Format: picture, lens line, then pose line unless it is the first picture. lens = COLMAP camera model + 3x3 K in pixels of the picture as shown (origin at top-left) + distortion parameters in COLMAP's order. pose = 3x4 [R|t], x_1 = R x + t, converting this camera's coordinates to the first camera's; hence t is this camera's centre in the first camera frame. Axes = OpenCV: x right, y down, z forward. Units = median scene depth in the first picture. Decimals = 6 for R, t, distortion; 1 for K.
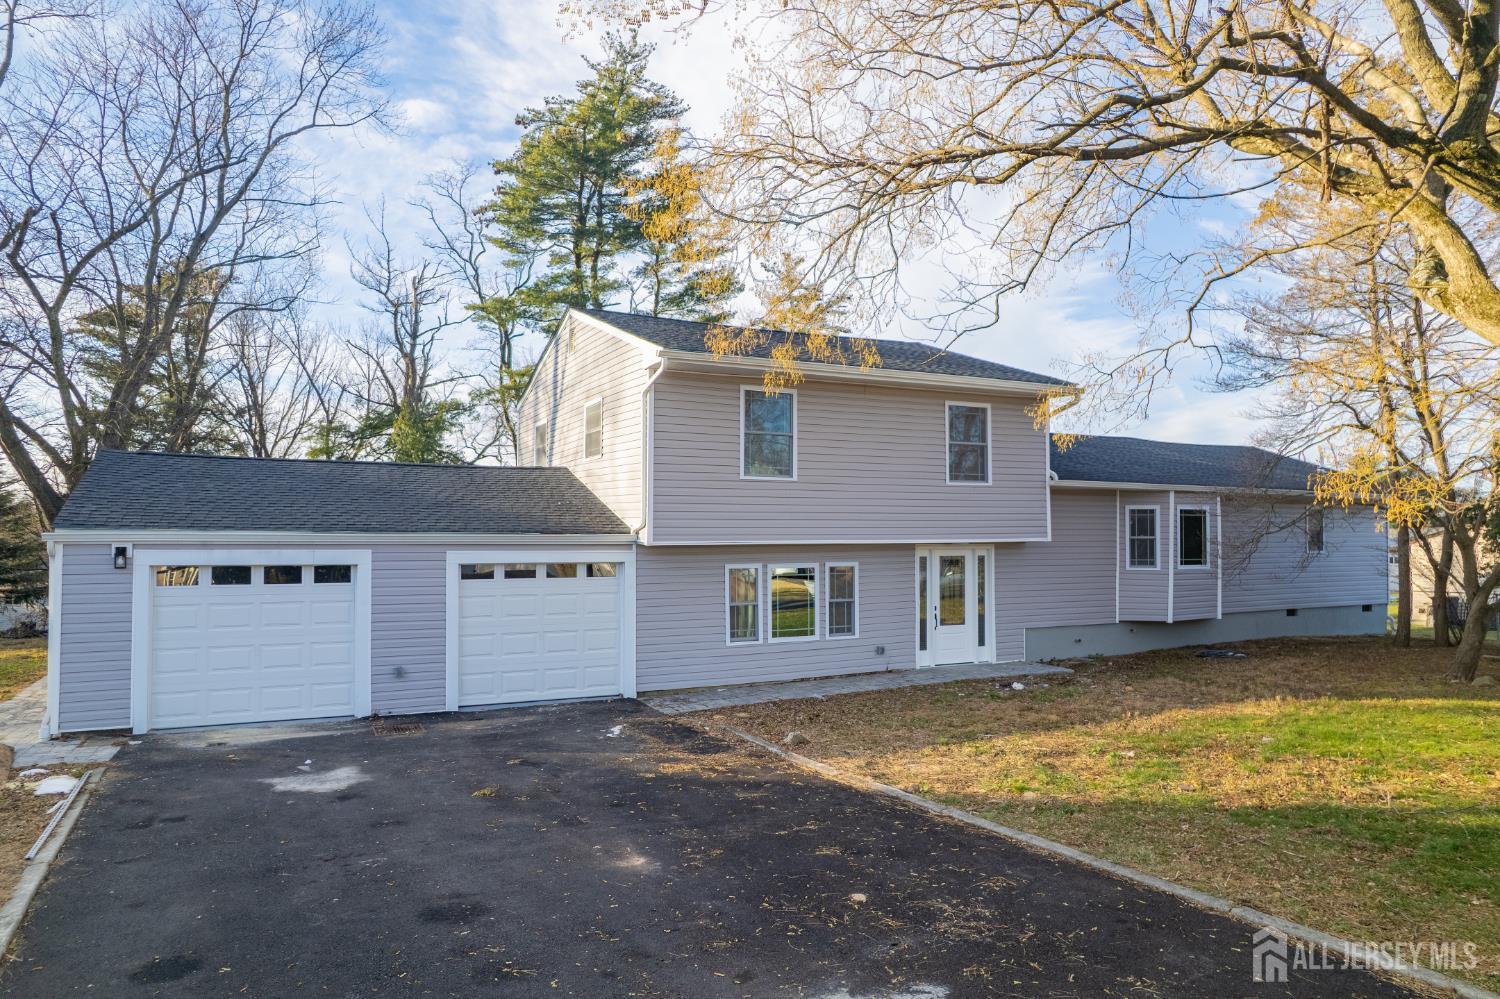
lens RADIAL K [[966.9, 0, 741.9], [0, 966.9, 509.7], [0, 0, 1]] dist [-0.076847, 0.068002]
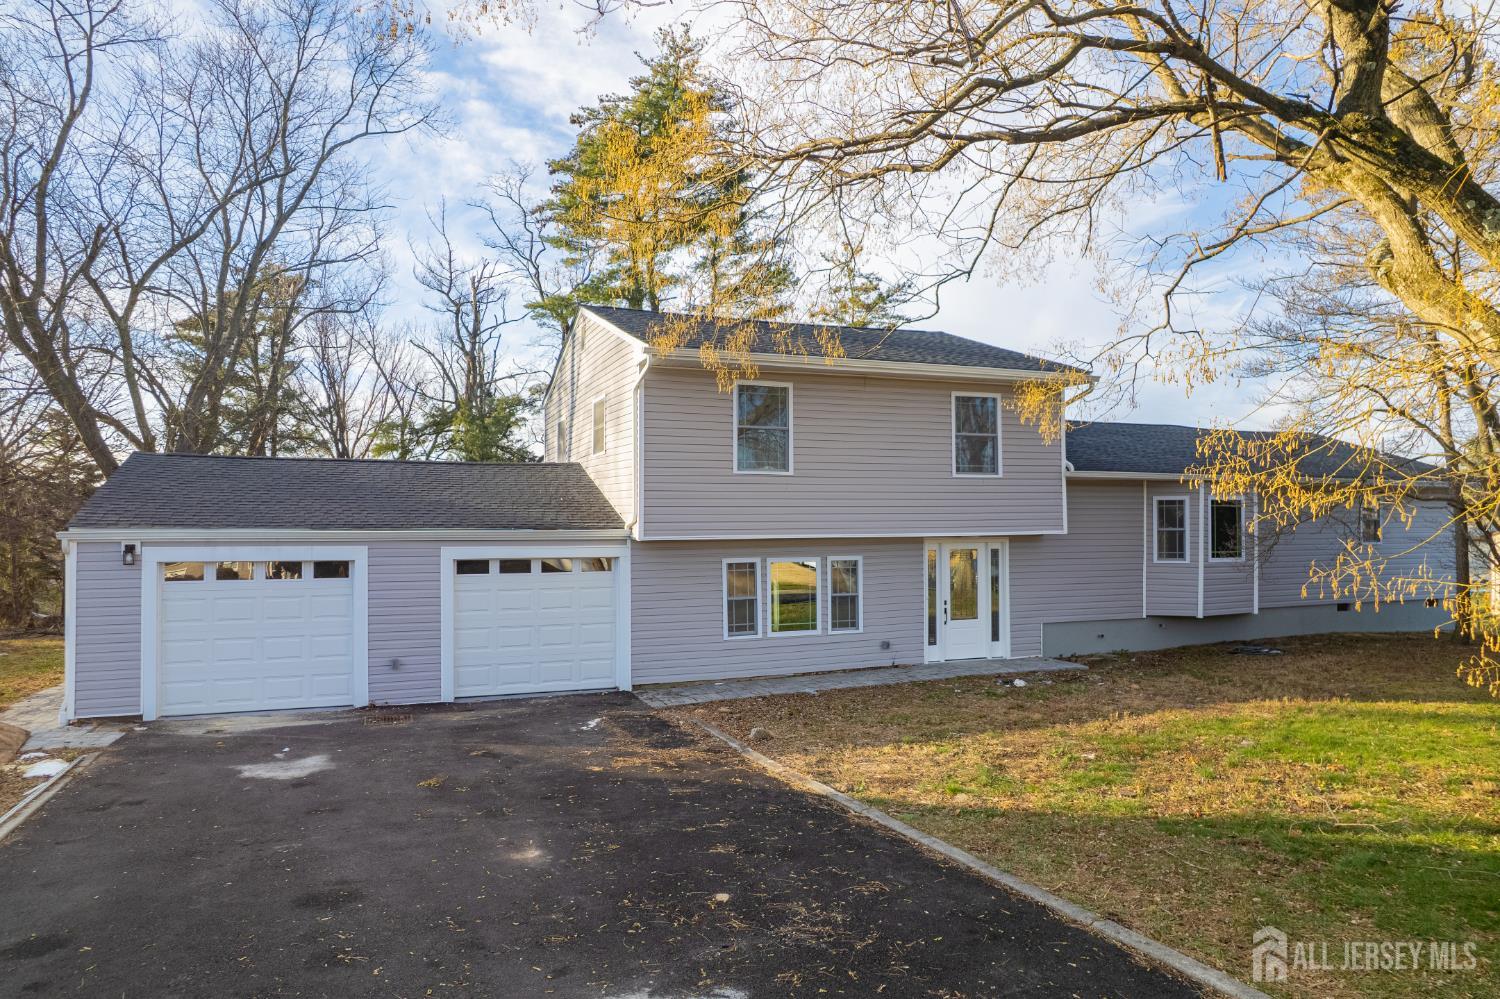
lens RADIAL K [[964.6, 0, 741.9], [0, 964.6, 511.3], [0, 0, 1]] dist [-0.074947, 0.065035]
pose [[0.996055, -0.006013, -0.088537, 0.103422], [0.007010, 0.999915, 0.010955, -0.003988], [0.088464, -0.011533, 0.996013, 0.005249]]
